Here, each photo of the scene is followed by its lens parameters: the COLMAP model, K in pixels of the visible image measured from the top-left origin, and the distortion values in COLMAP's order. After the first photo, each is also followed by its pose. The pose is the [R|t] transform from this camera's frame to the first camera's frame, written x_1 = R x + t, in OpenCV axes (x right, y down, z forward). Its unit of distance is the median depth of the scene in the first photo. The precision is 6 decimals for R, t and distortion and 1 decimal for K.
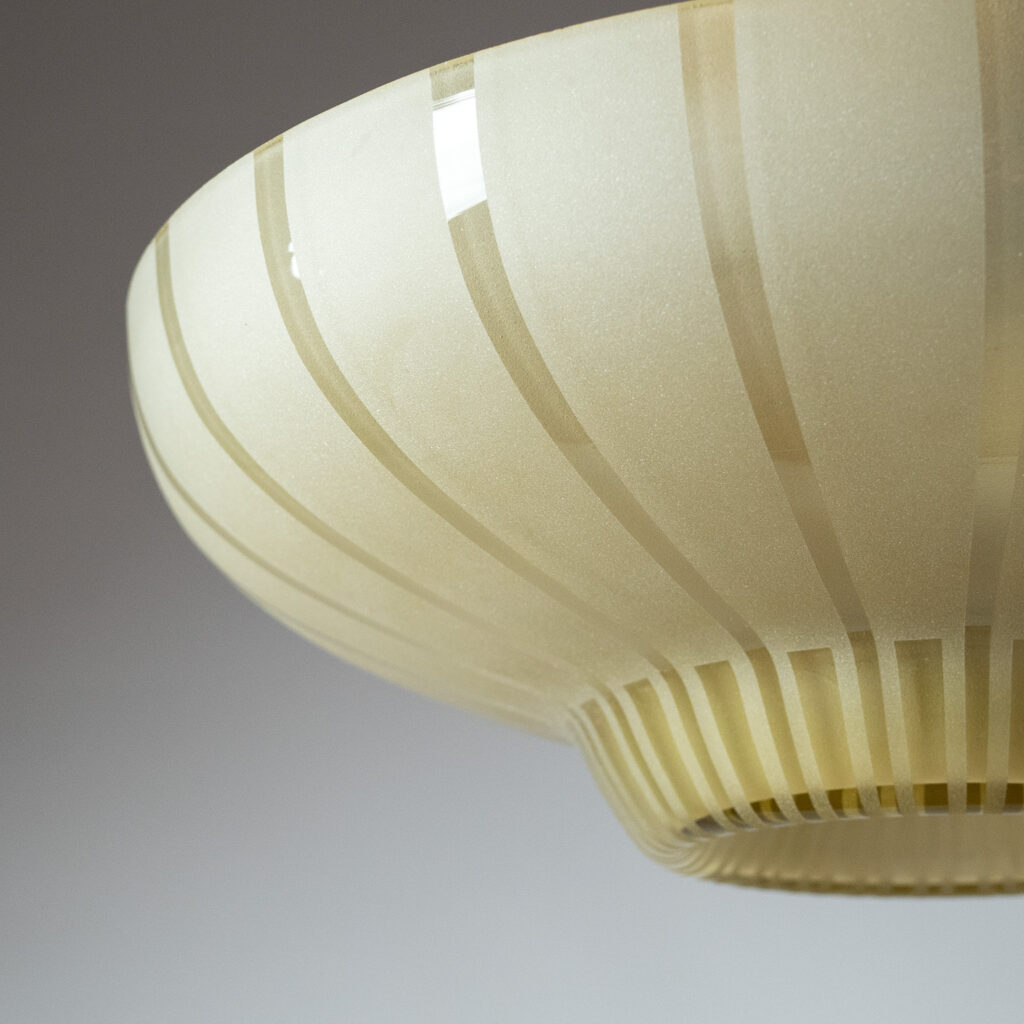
lens RADIAL K [[2471.9, 0, 512.0], [0, 2471.9, 512.0], [0, 0, 1]] dist [-0.088111, -0.593922]
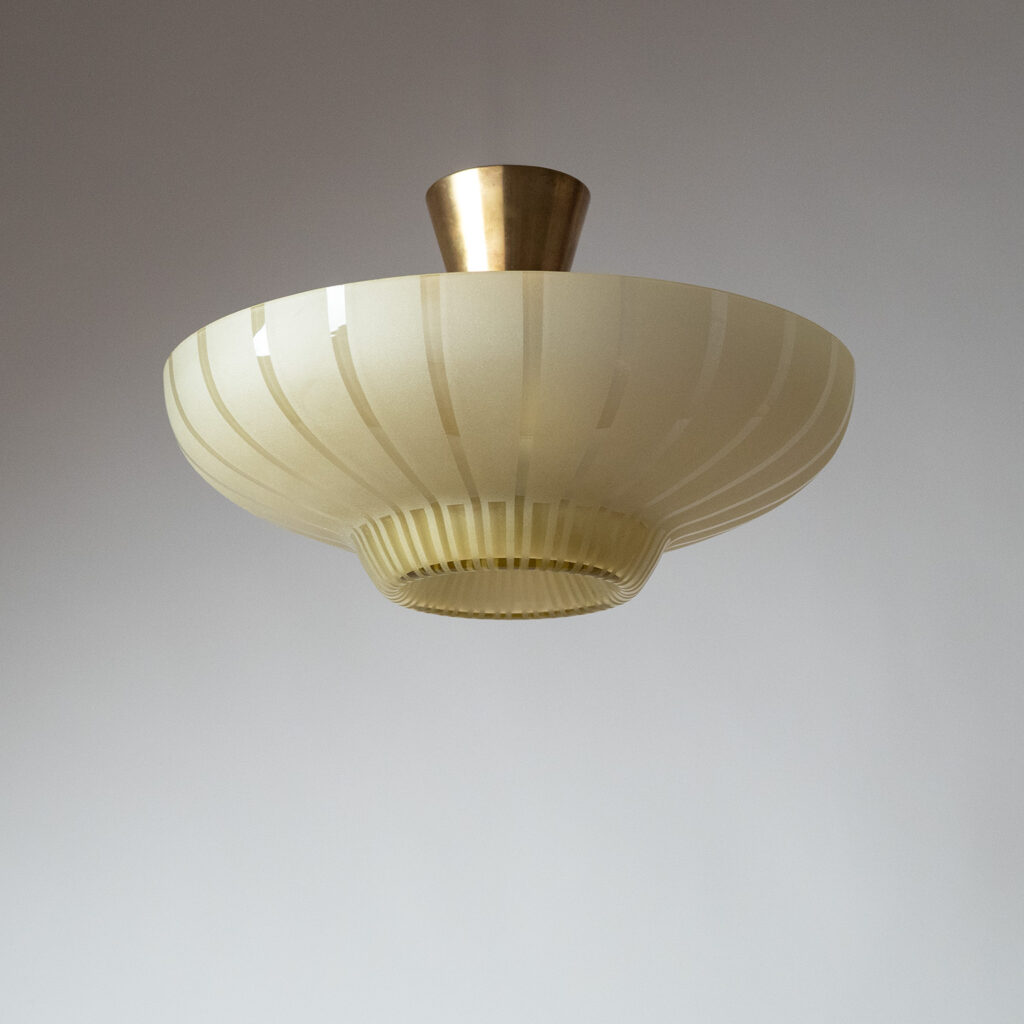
lens RADIAL K [[2175.0, 0, 512.0], [0, 2175.0, 512.0], [0, 0, 1]] dist [0.034670, 0.088355]
pose [[0.986492, 0.025087, 0.161878, -0.189397], [-0.032570, 0.998512, 0.043743, -0.038262], [-0.160539, -0.048424, 0.985841, -1.255543]]
